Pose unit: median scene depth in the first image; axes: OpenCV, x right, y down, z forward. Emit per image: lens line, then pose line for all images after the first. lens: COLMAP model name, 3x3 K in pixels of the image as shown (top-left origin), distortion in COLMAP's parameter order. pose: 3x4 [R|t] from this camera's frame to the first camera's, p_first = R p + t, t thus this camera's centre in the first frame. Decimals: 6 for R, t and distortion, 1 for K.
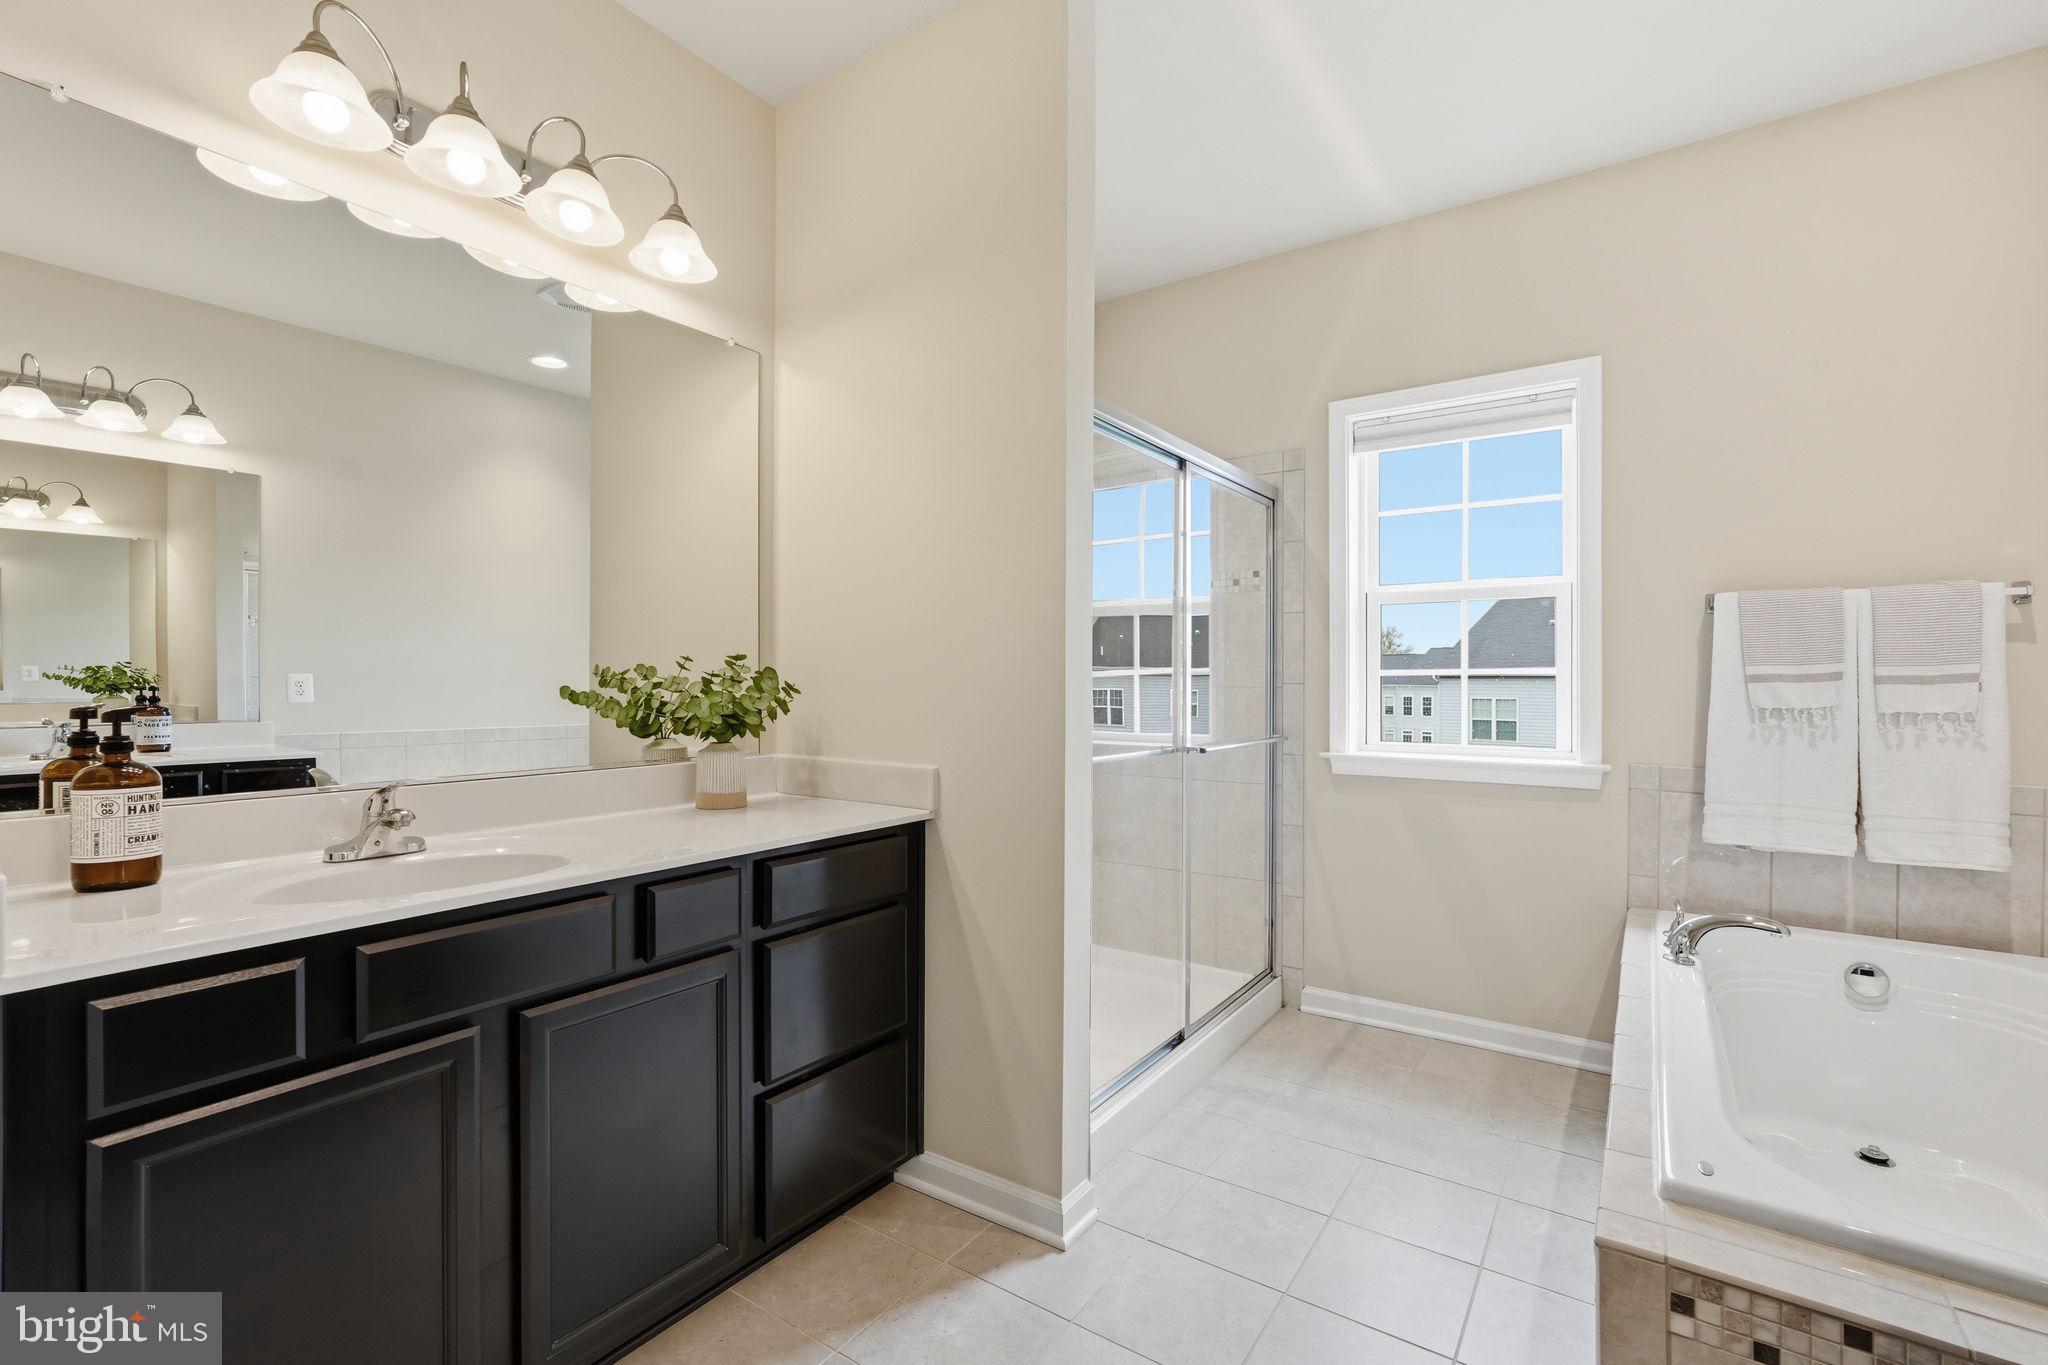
lens RADIAL K [[910.7, 0, 1020.6], [0, 910.7, 685.0], [0, 0, 1]] dist [-0.011286, 0.007459]
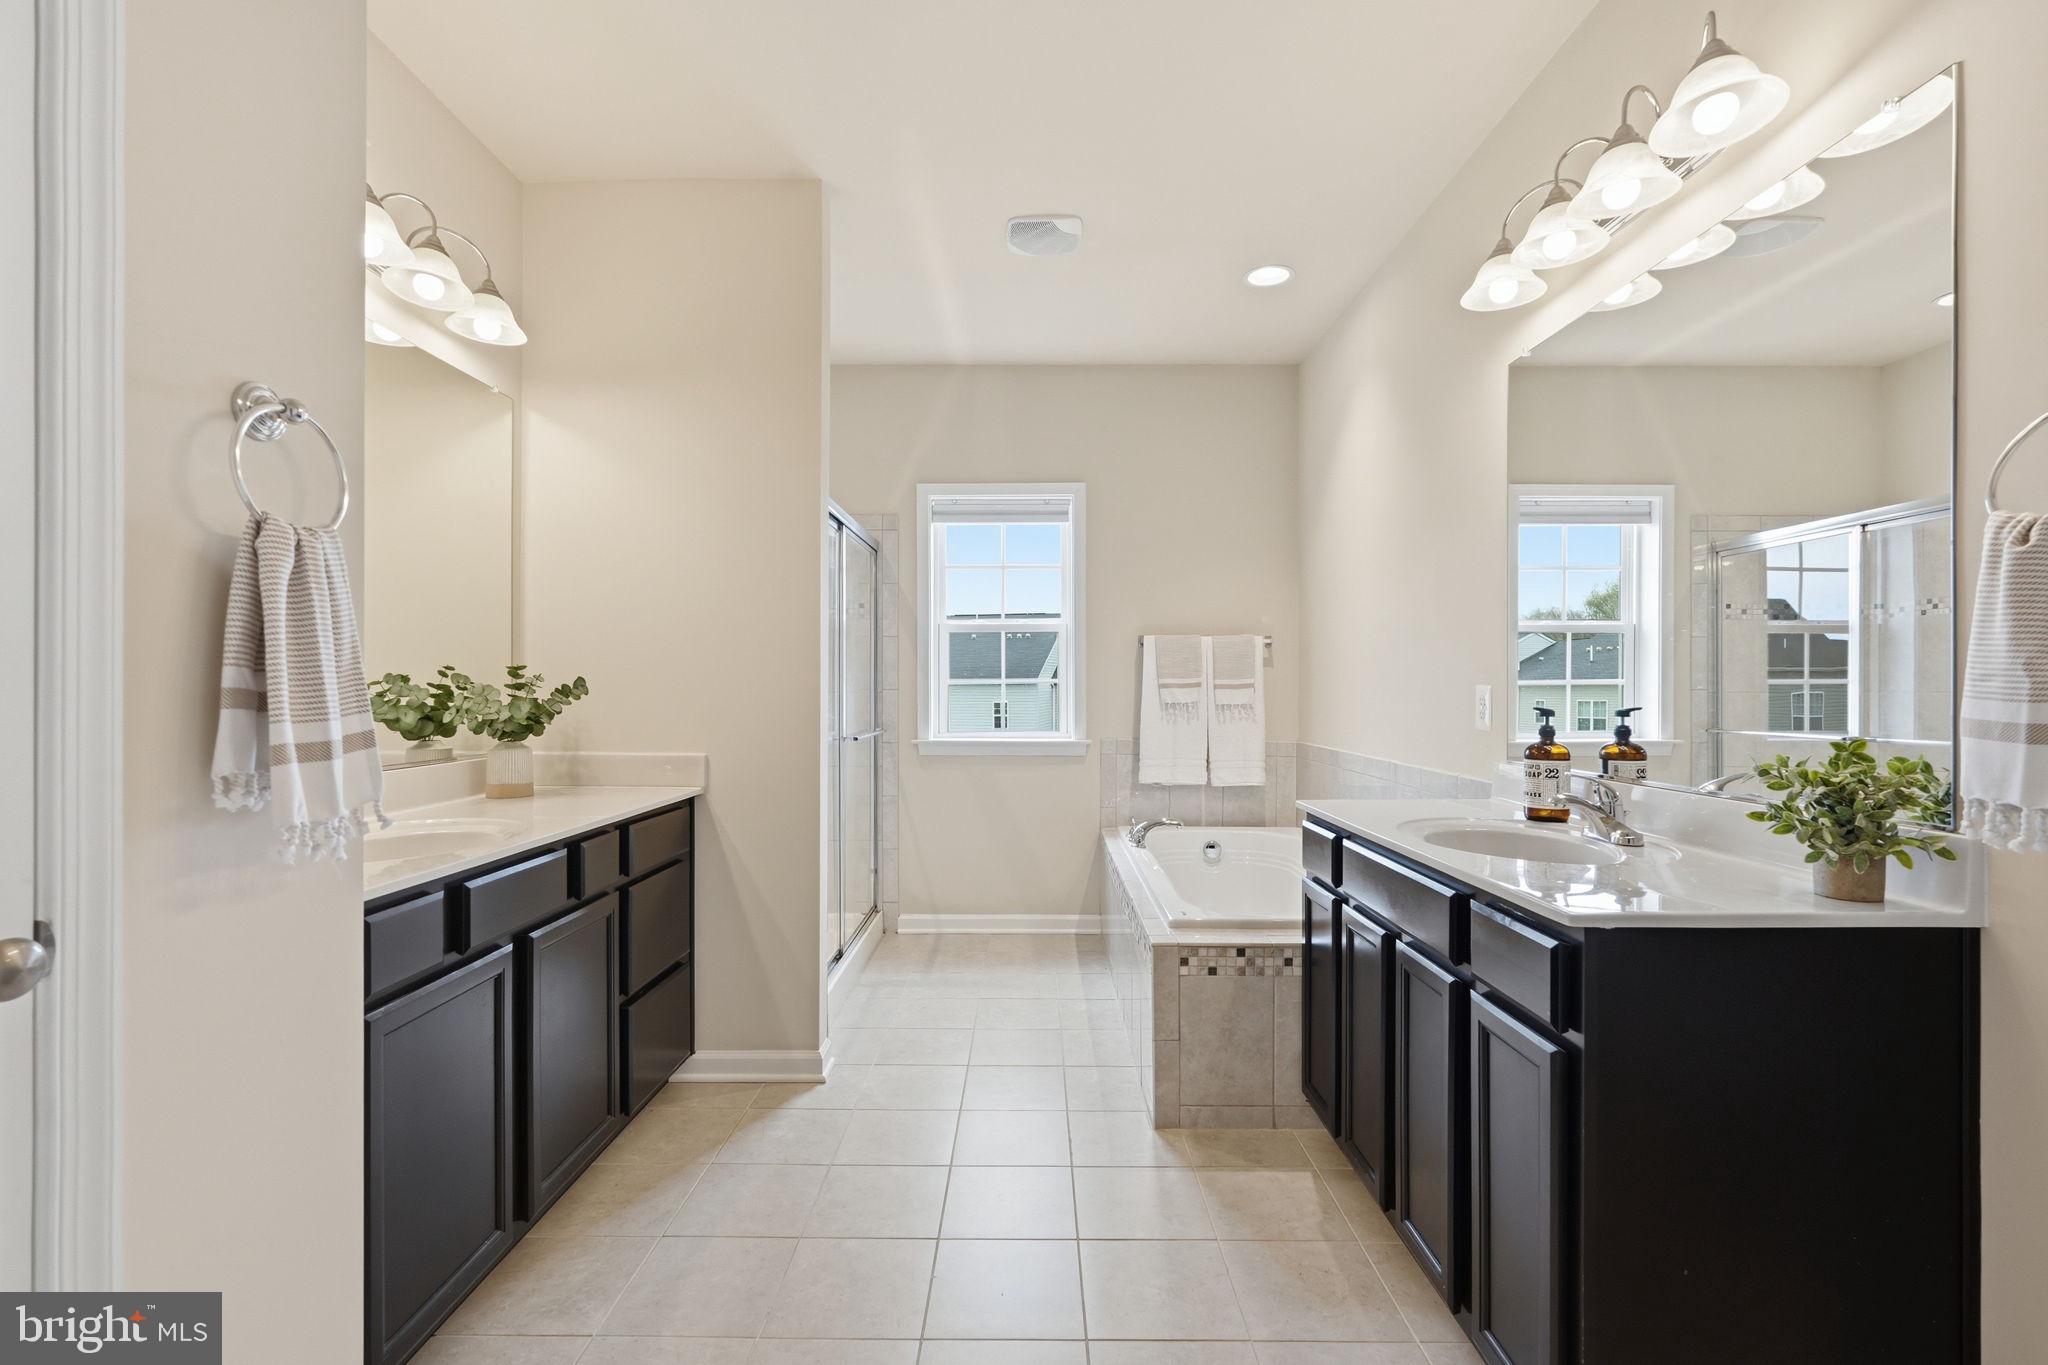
lens RADIAL K [[928.5, 0, 1020.6], [0, 928.5, 692.9], [0, 0, 1]] dist [-0.001671, 0.000619]
pose [[0.827034, -0.004172, 0.562136, -0.415489], [0.003866, 0.999991, 0.001733, 0.002125], [-0.562138, 0.000740, 0.827043, -0.315394]]
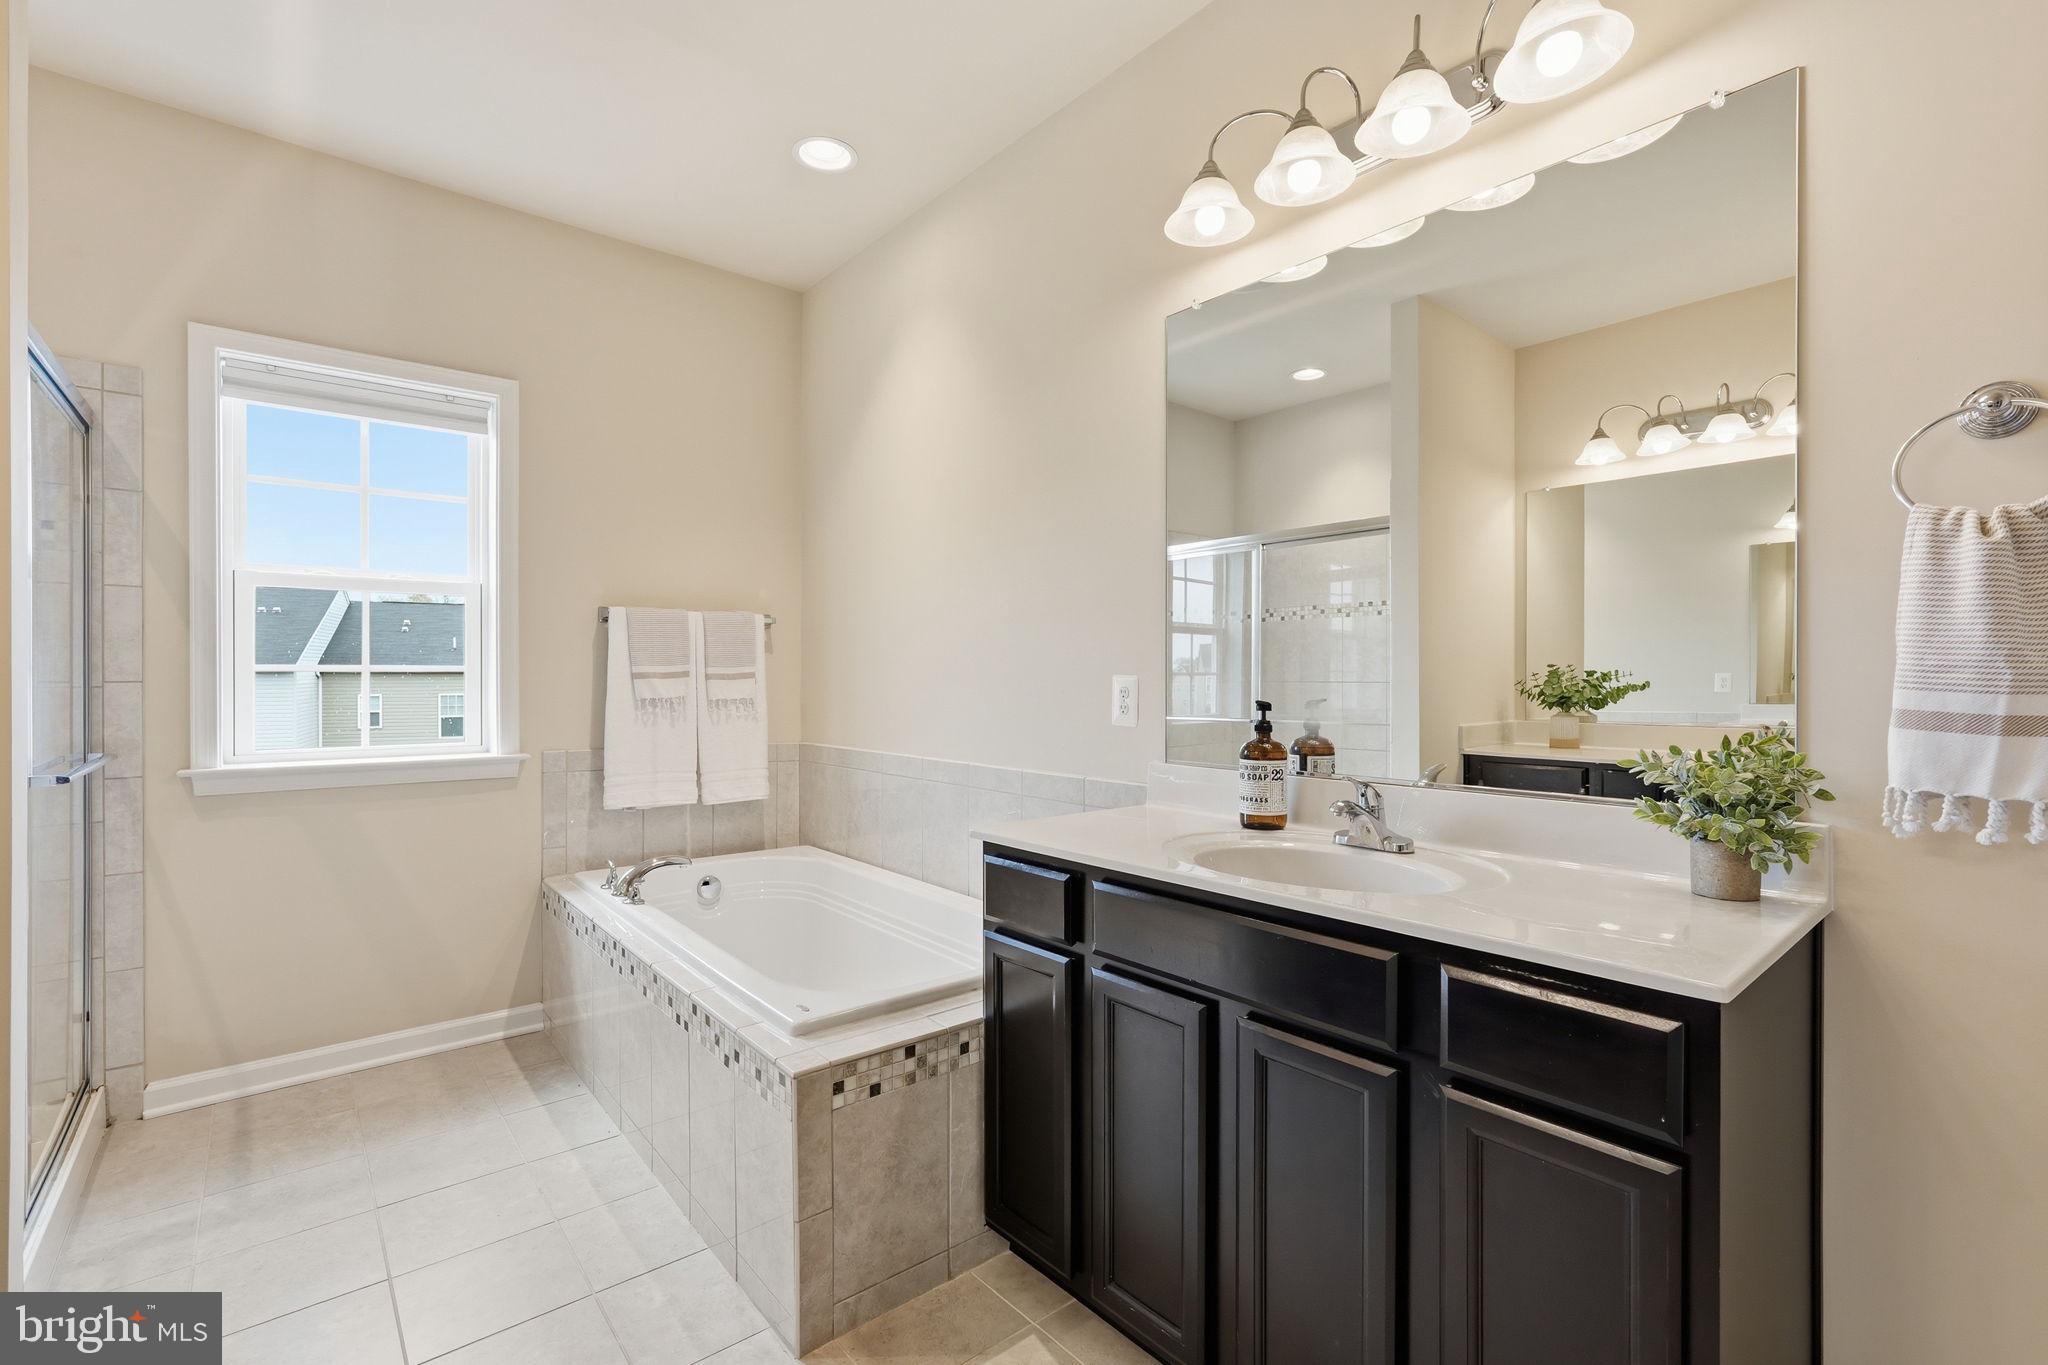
lens RADIAL K [[916.8, 0, 1030.1], [0, 916.8, 679.9], [0, 0, 1]] dist [-0.007449, 0.001224]
pose [[0.258442, -0.003316, 0.966021, -0.303305], [0.005364, 0.999984, 0.001997, -0.000818], [-0.966012, 0.004666, 0.258455, 0.131953]]
